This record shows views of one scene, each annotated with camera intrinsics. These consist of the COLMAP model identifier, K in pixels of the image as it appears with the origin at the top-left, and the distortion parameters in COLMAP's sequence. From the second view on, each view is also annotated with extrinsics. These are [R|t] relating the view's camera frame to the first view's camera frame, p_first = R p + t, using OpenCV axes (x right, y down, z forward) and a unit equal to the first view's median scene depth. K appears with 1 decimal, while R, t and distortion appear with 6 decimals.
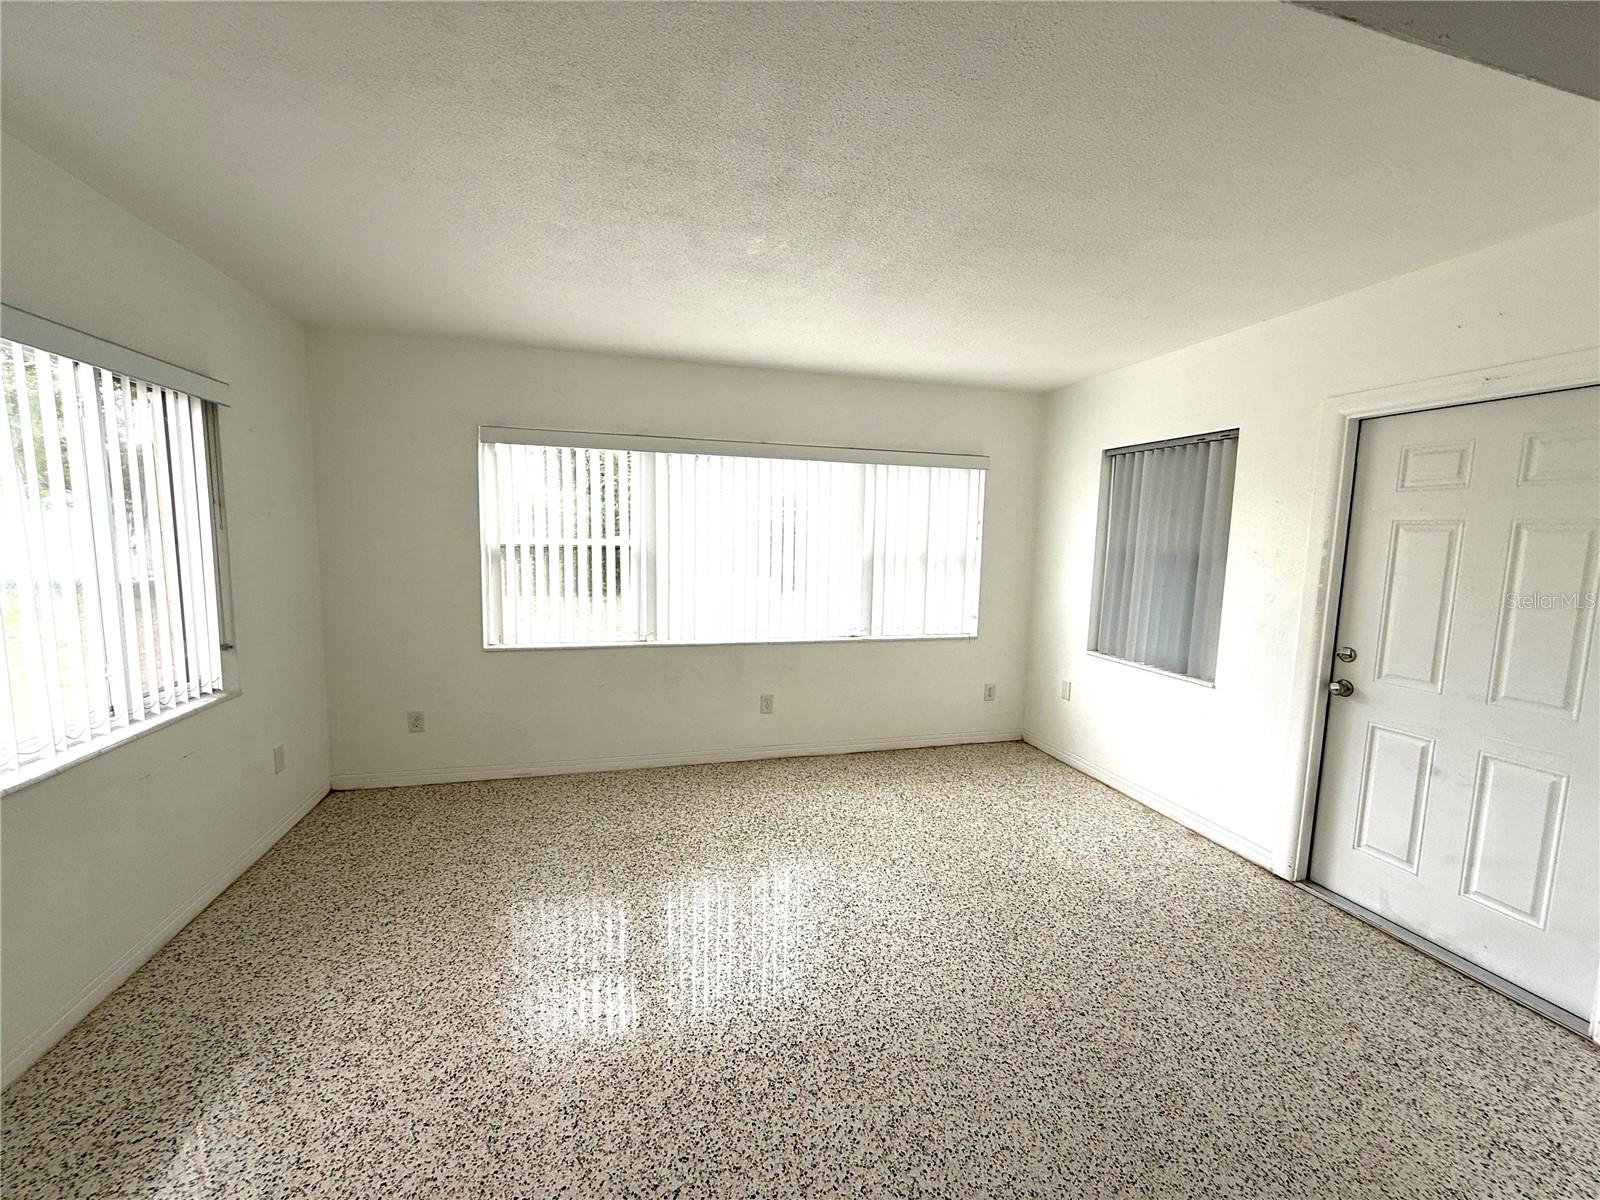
lens RADIAL K [[637.8, 0, 799.1], [0, 637.8, 607.5], [0, 0, 1]] dist [0.000773, 0.000244]
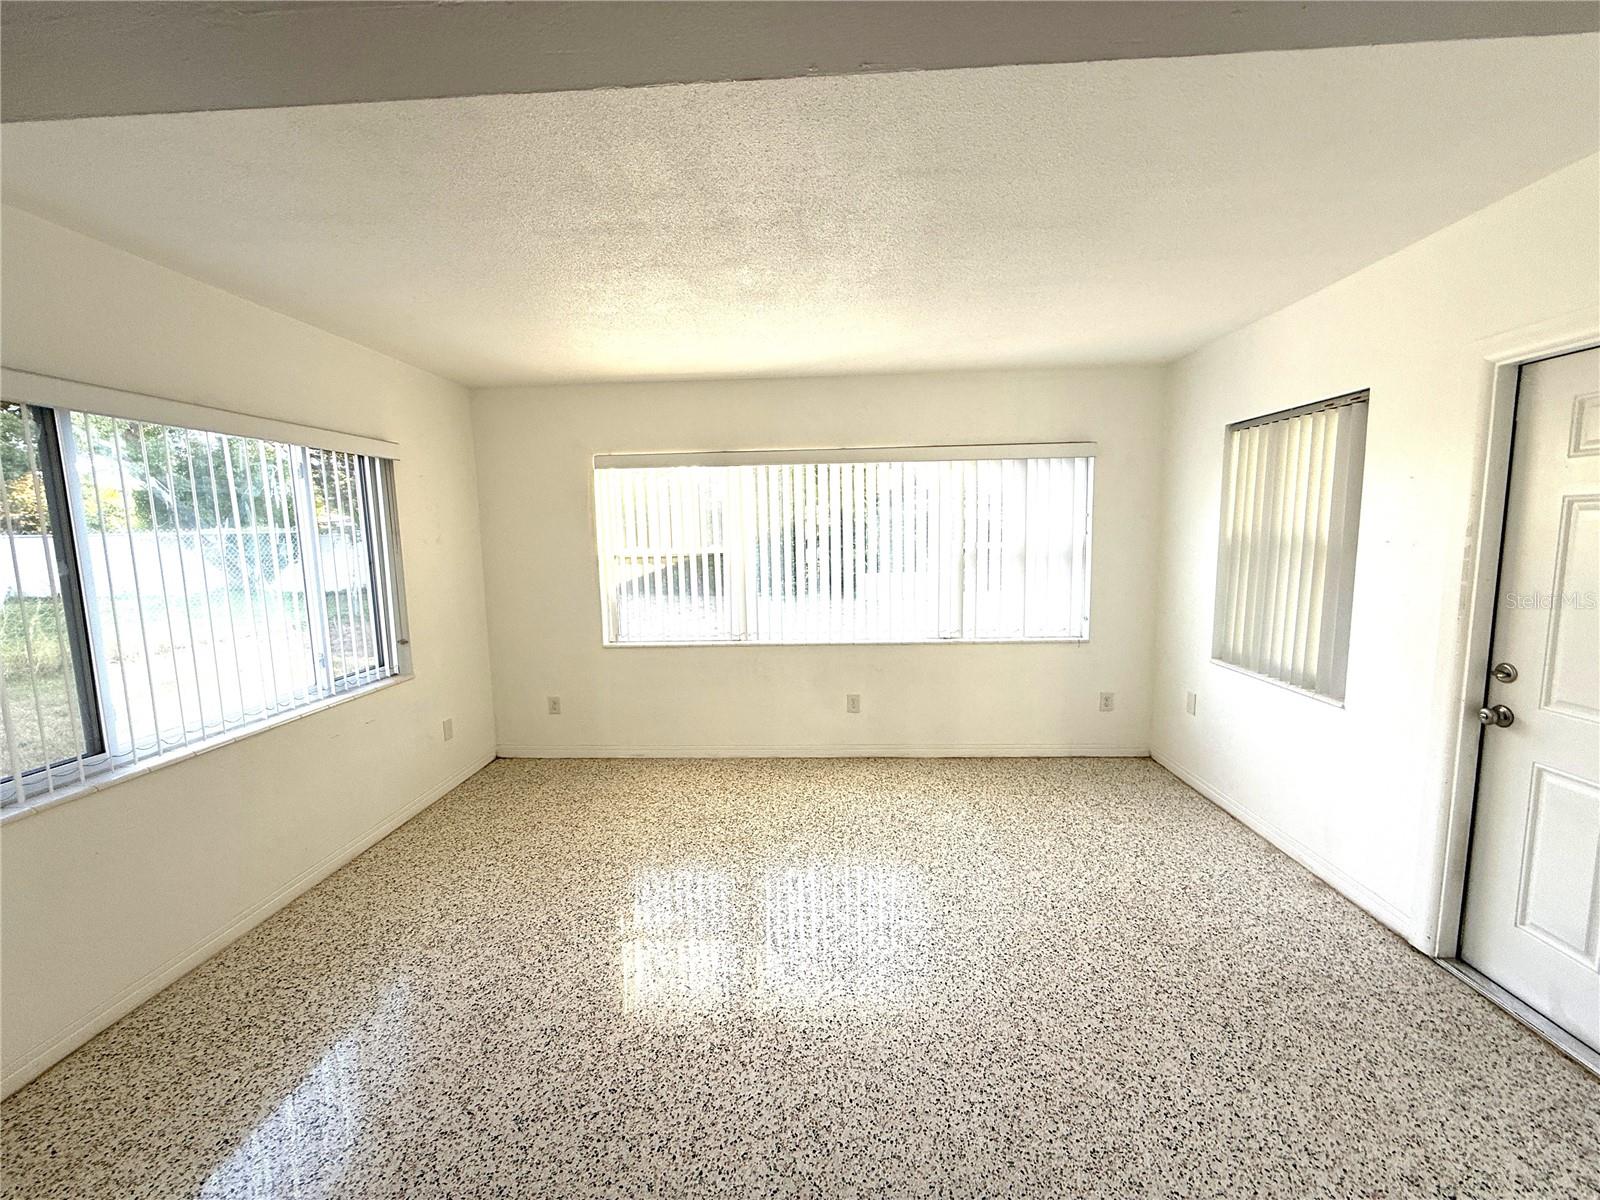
lens RADIAL K [[637.8, 0, 794.7], [0, 637.8, 607.8], [0, 0, 1]] dist [0.000773, 0.000244]
pose [[0.949170, -0.002672, -0.314753, 0.296725], [0.004369, 0.999979, 0.004686, -0.011966], [0.314734, -0.005823, 0.949162, 0.002860]]
